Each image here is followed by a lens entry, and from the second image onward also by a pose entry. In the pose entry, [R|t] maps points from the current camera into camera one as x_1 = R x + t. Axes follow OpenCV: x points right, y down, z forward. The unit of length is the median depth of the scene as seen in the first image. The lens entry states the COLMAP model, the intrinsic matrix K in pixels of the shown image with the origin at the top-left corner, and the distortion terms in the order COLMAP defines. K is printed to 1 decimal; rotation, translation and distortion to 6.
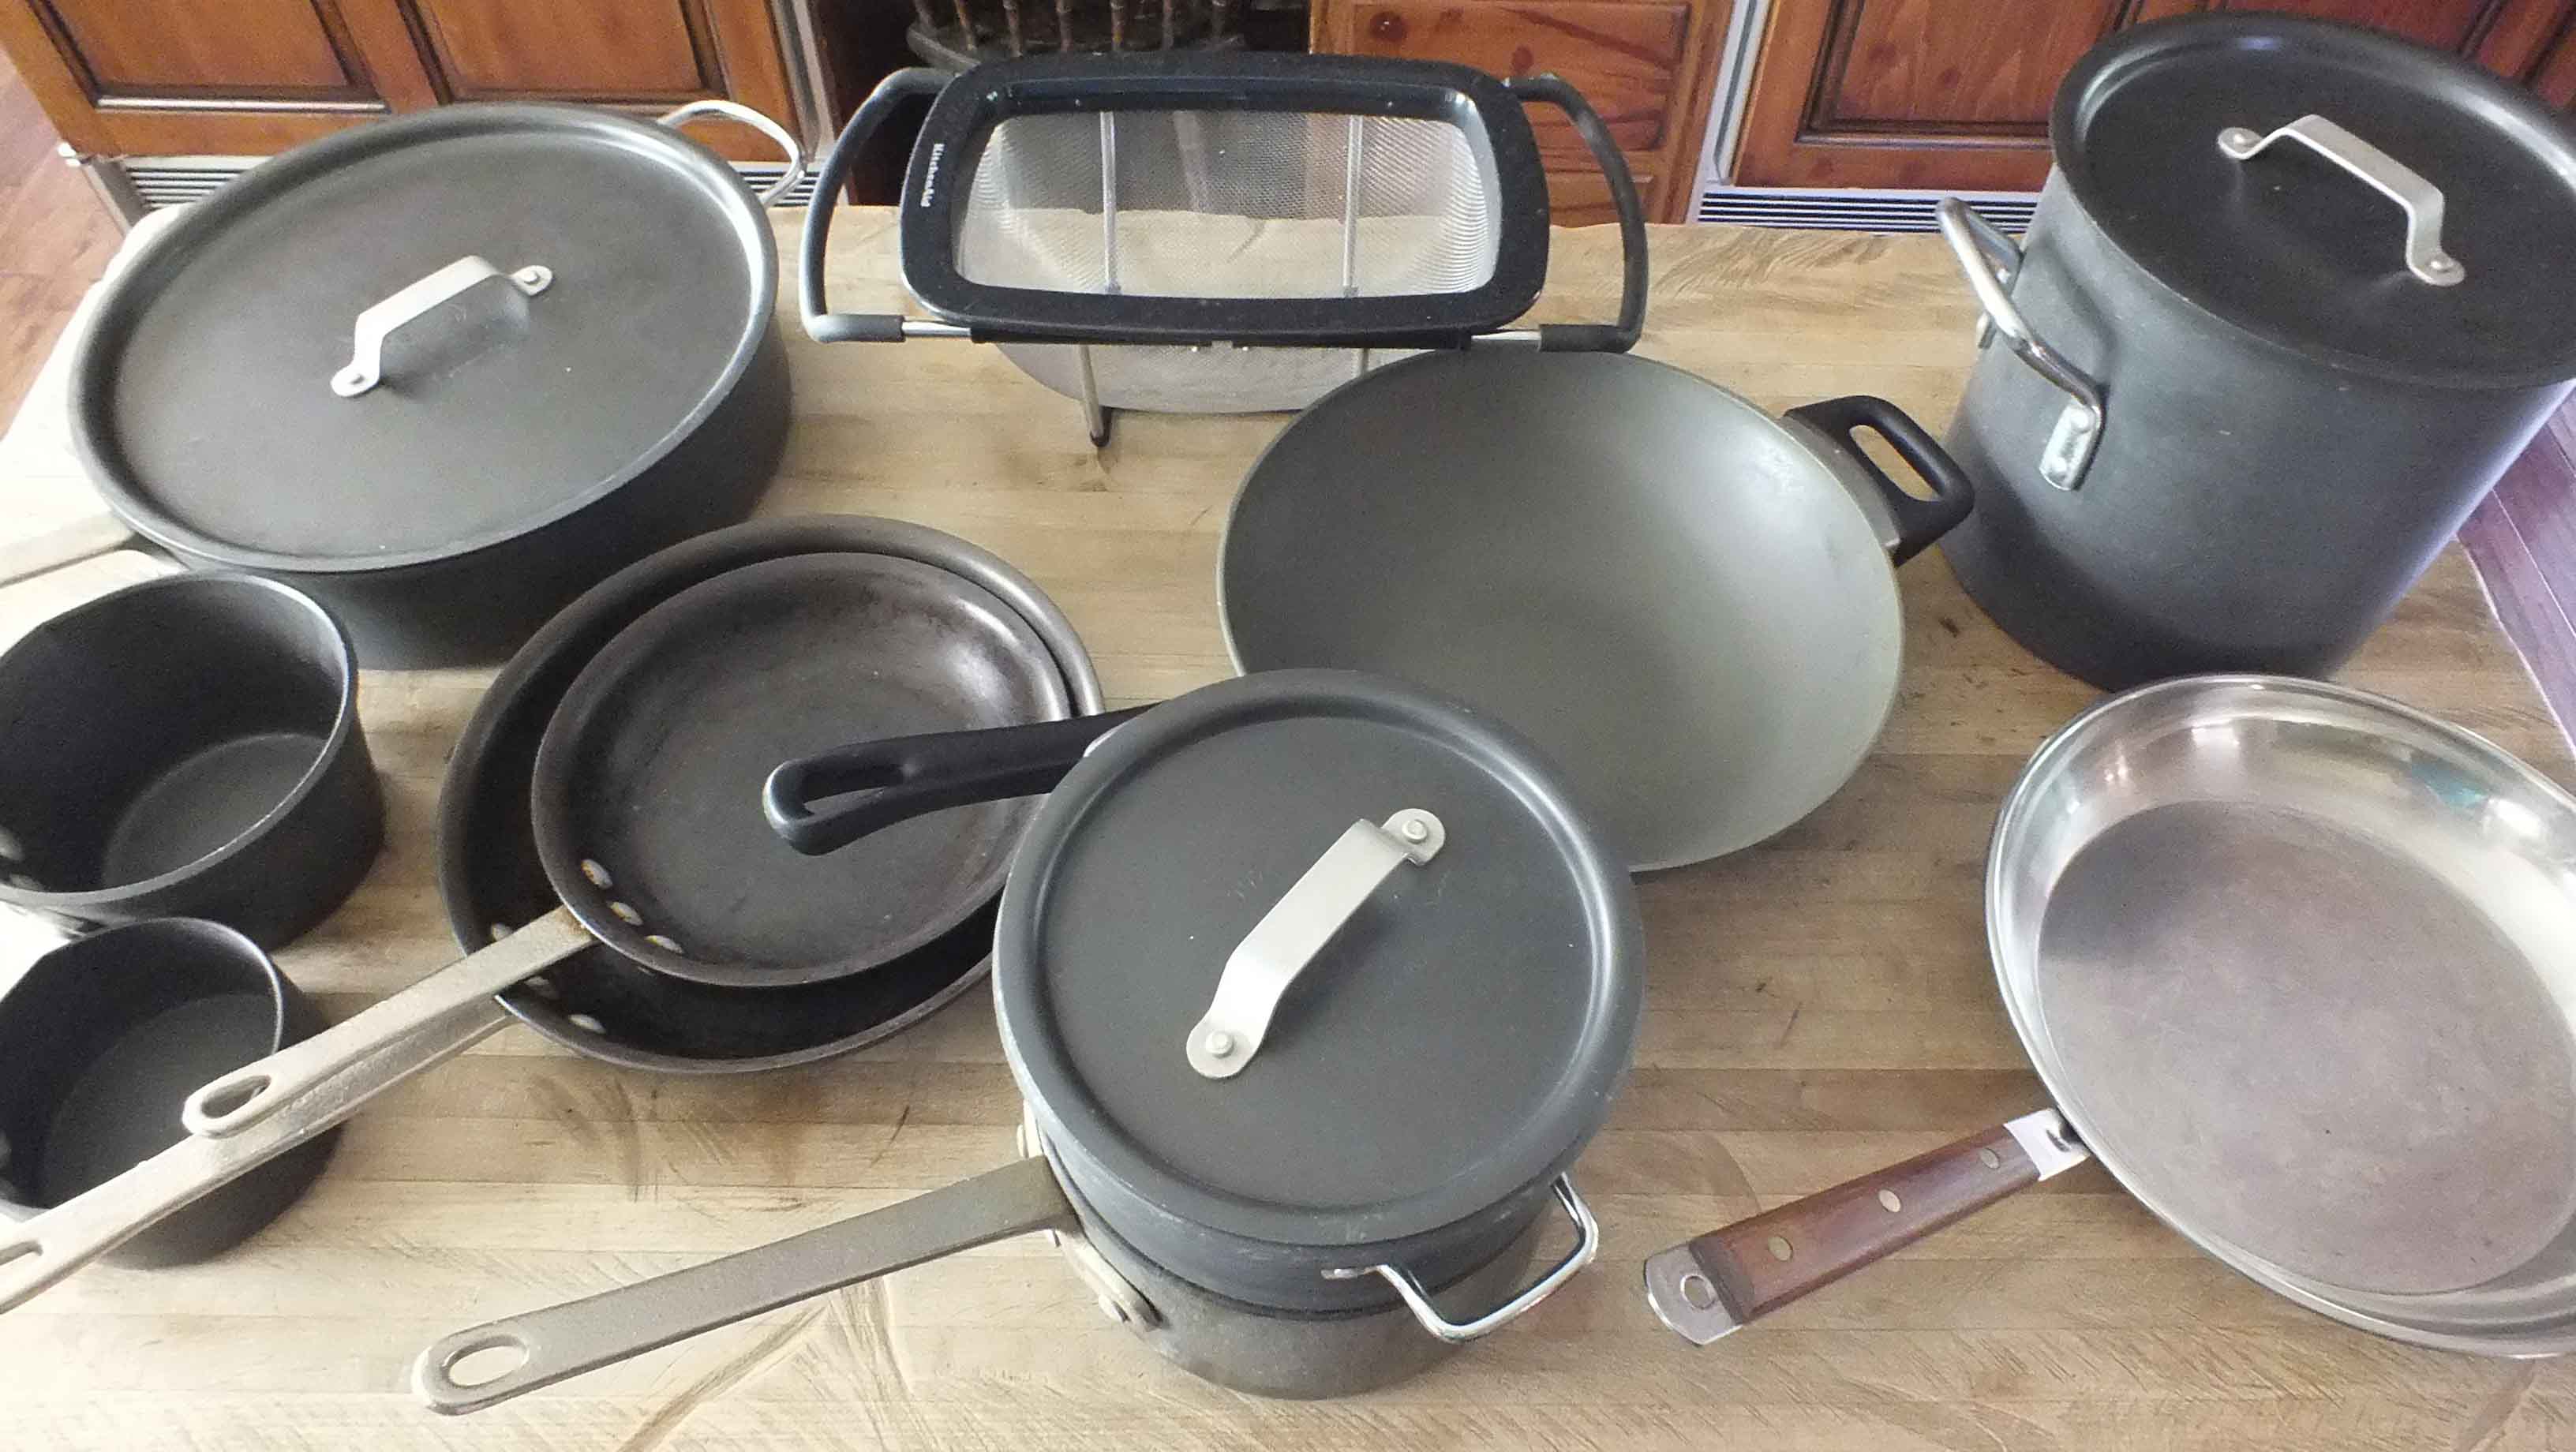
lens RADIAL K [[1797.9, 0, 1316.6], [0, 1797.9, 724.4], [0, 0, 1]] dist [-0.075052, 0.063016]
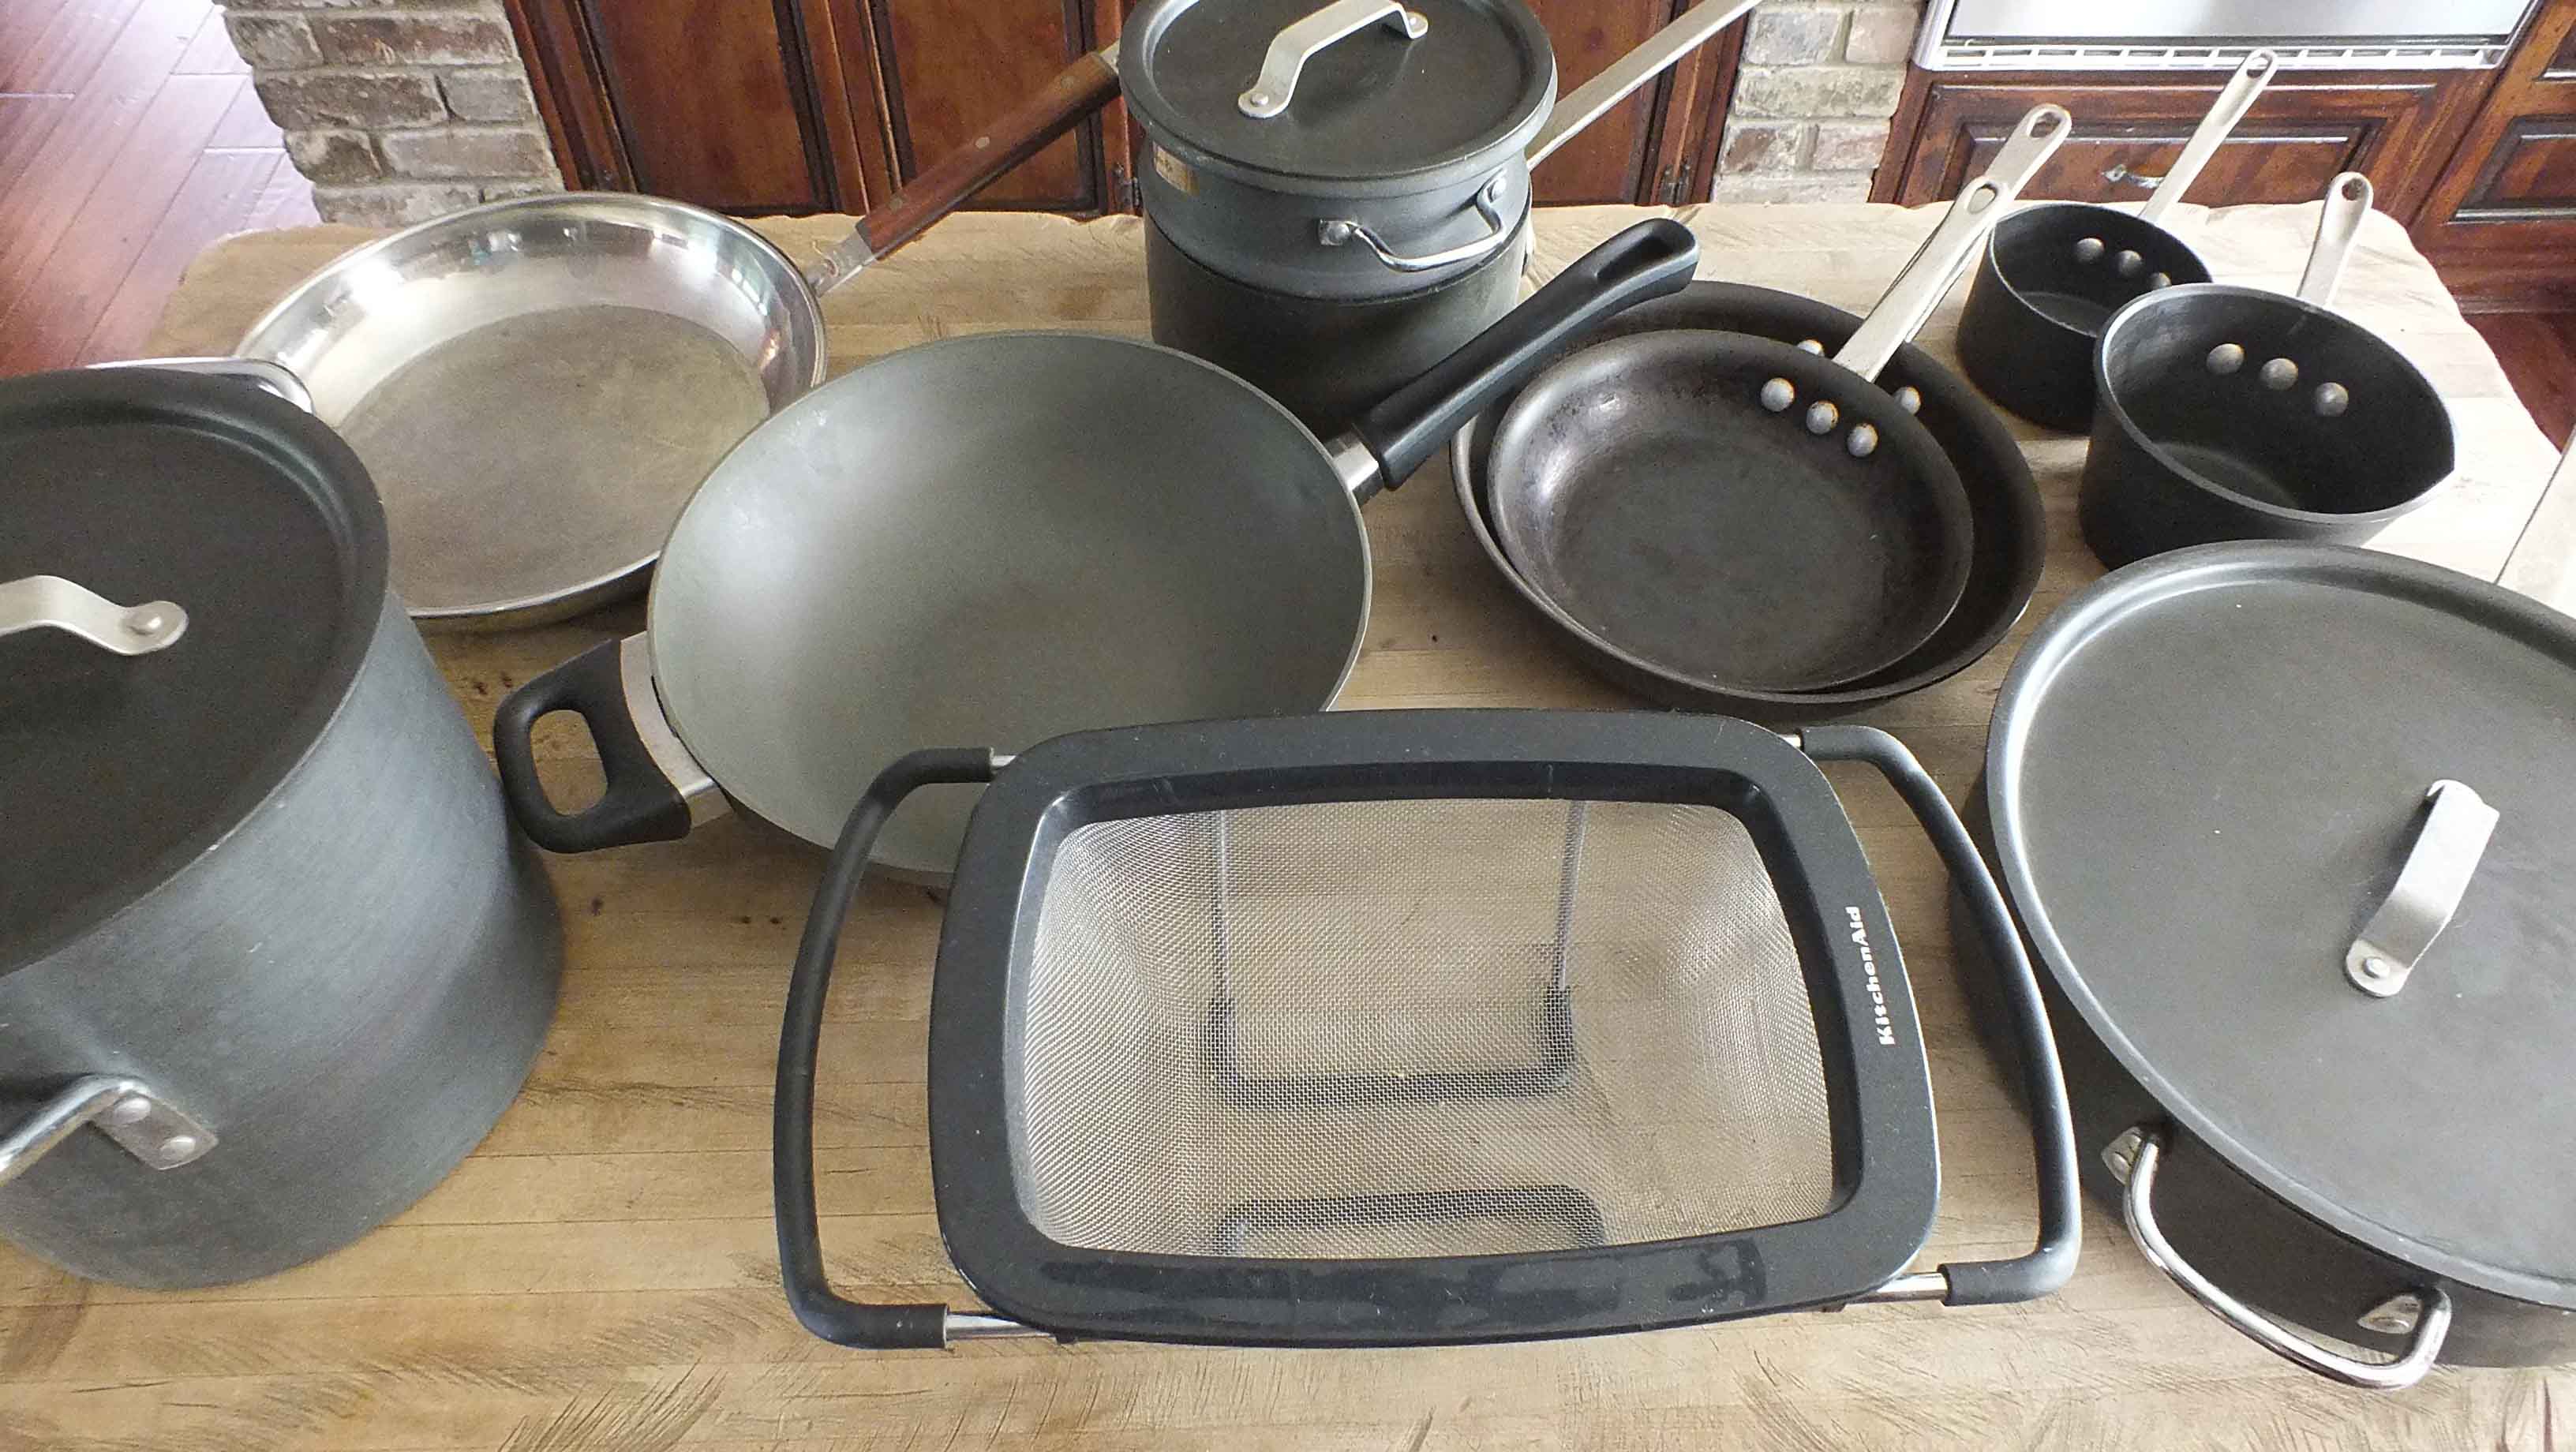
lens RADIAL K [[1787.6, 0, 1295.5], [0, 1787.6, 718.0], [0, 0, 1]] dist [-0.071319, 0.049997]
pose [[-0.998749, 0.002355, -0.049949, 0.030977], [-0.049084, -0.236909, 0.970291, -0.974145], [-0.009548, 0.971529, 0.236728, 0.805173]]
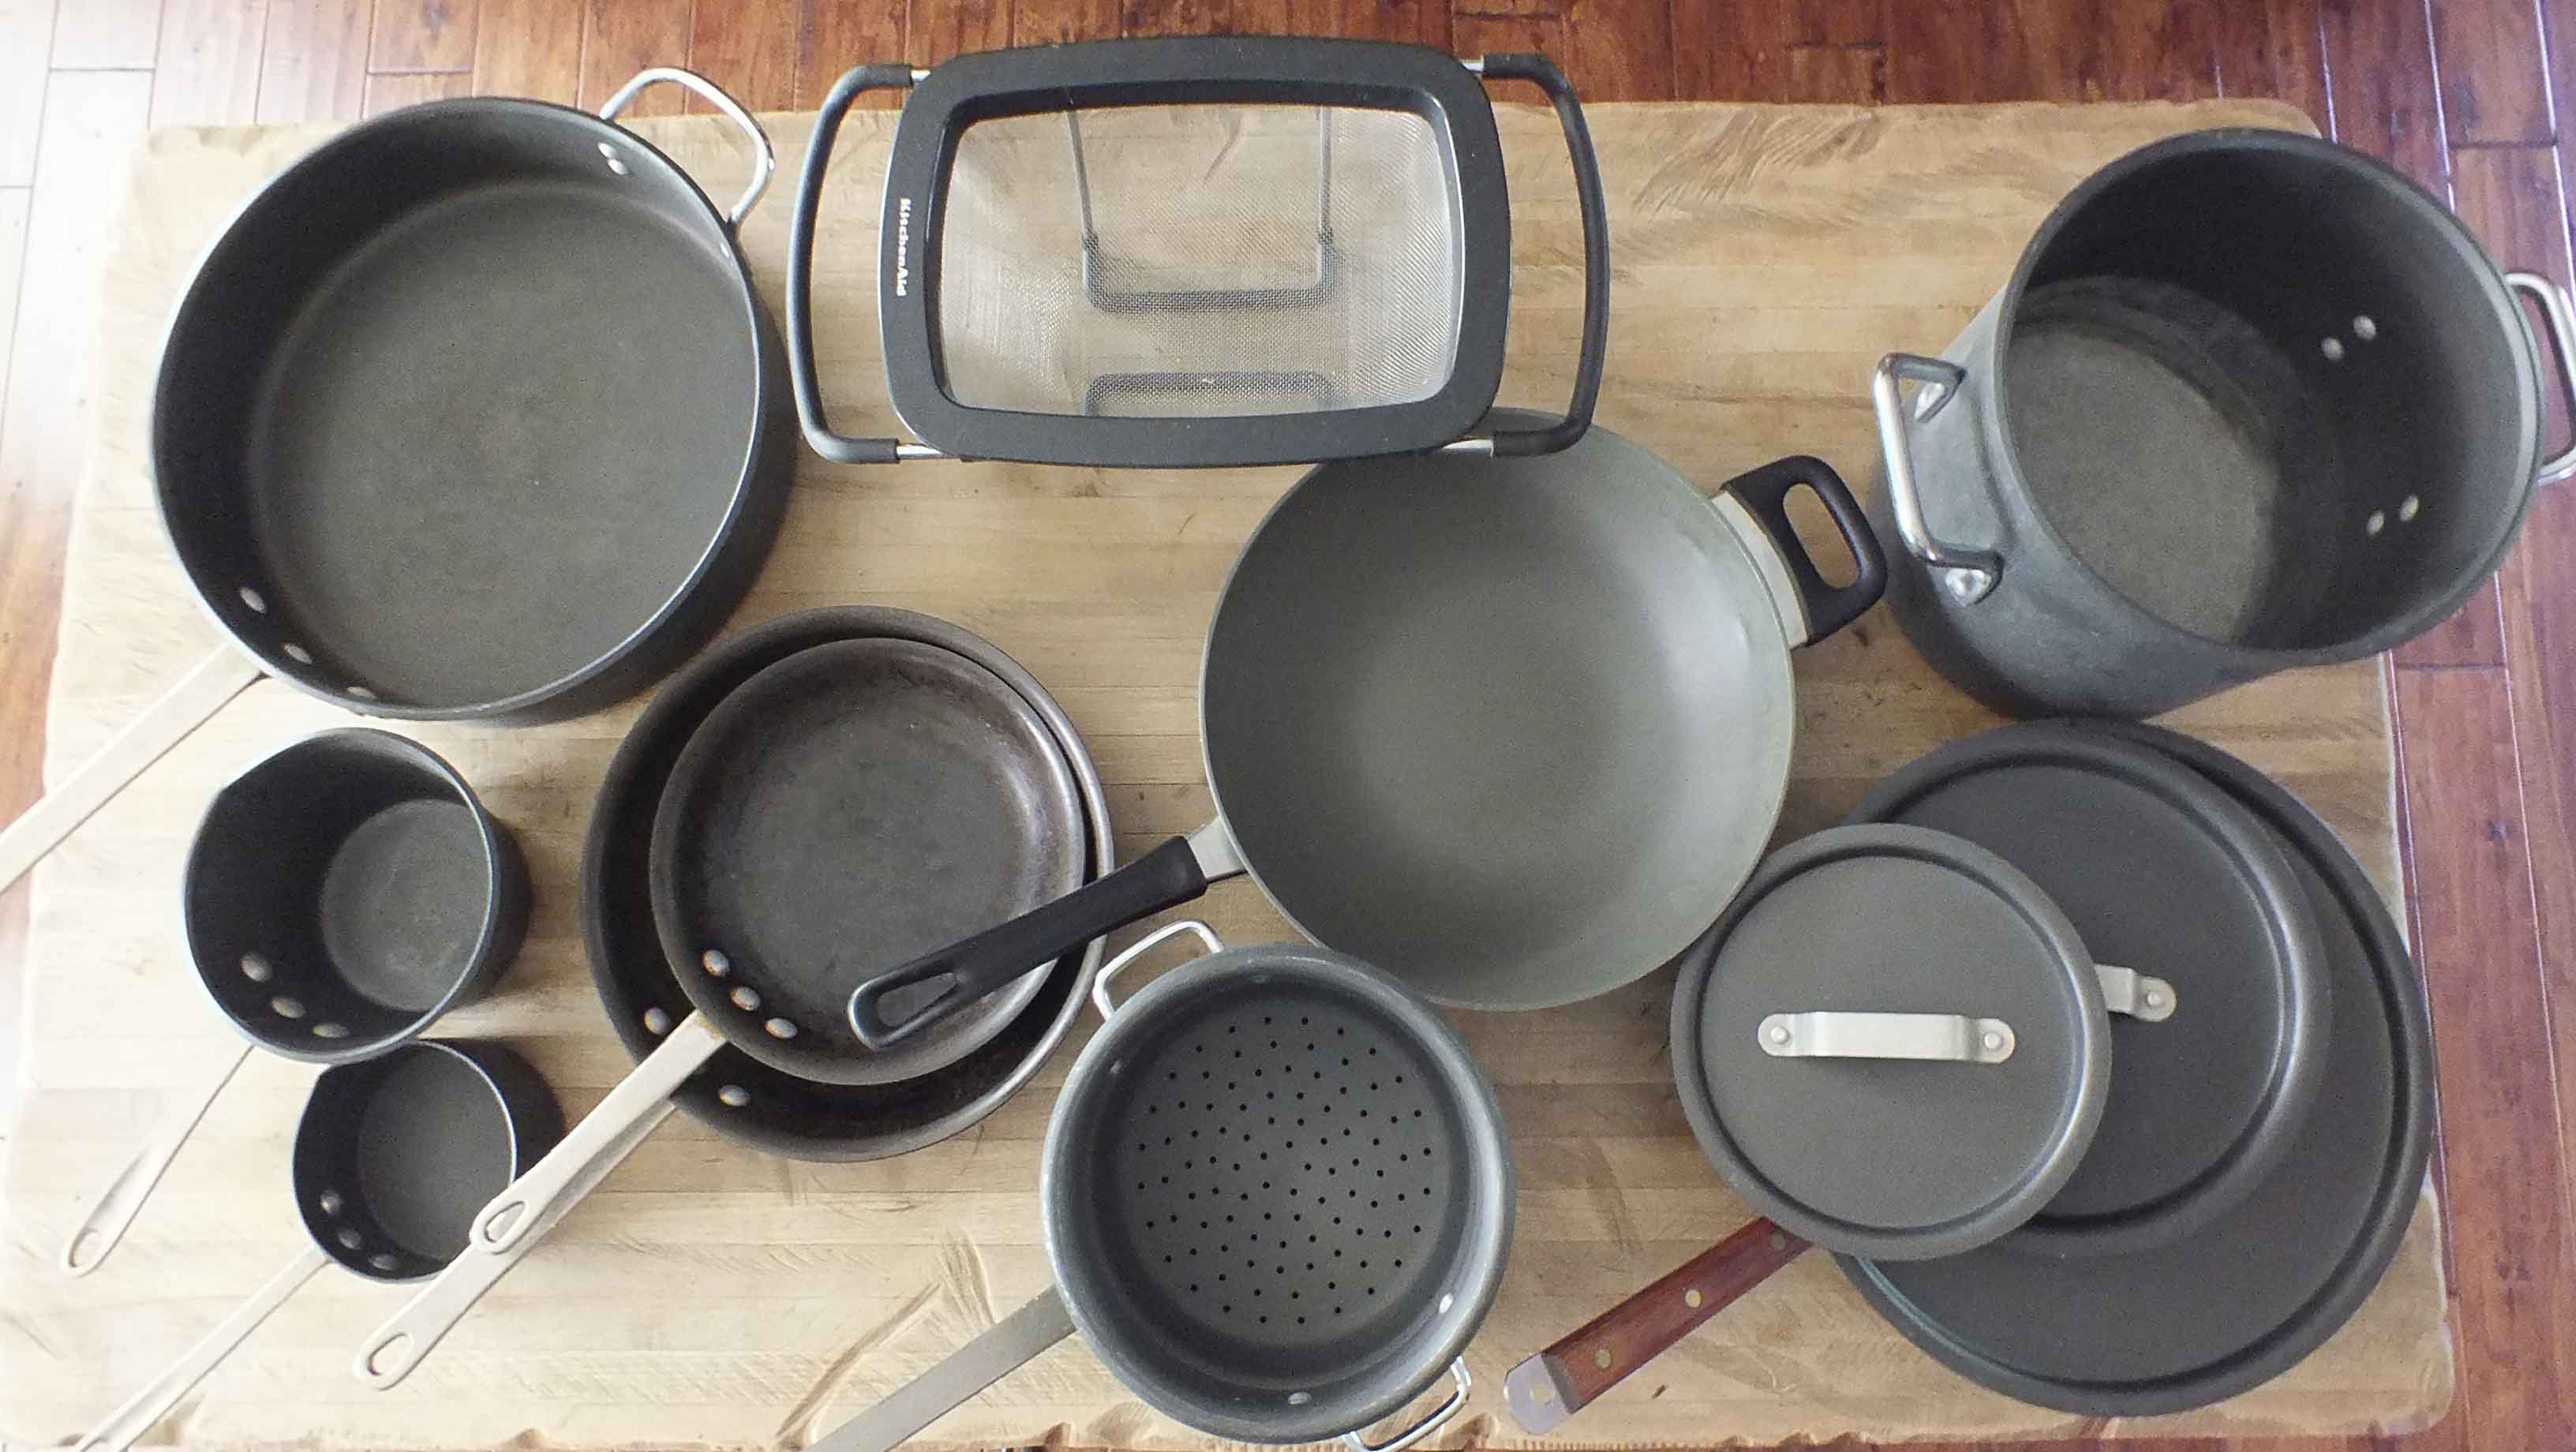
lens RADIAL K [[1797.9, 0, 1316.6], [0, 1797.9, 724.4], [0, 0, 1]] dist [-0.075052, 0.063016]
pose [[0.999577, -0.004821, -0.028693, 0.050053], [0.017796, 0.881512, 0.471826, -0.579989], [0.023019, -0.472137, 0.881225, -0.017775]]
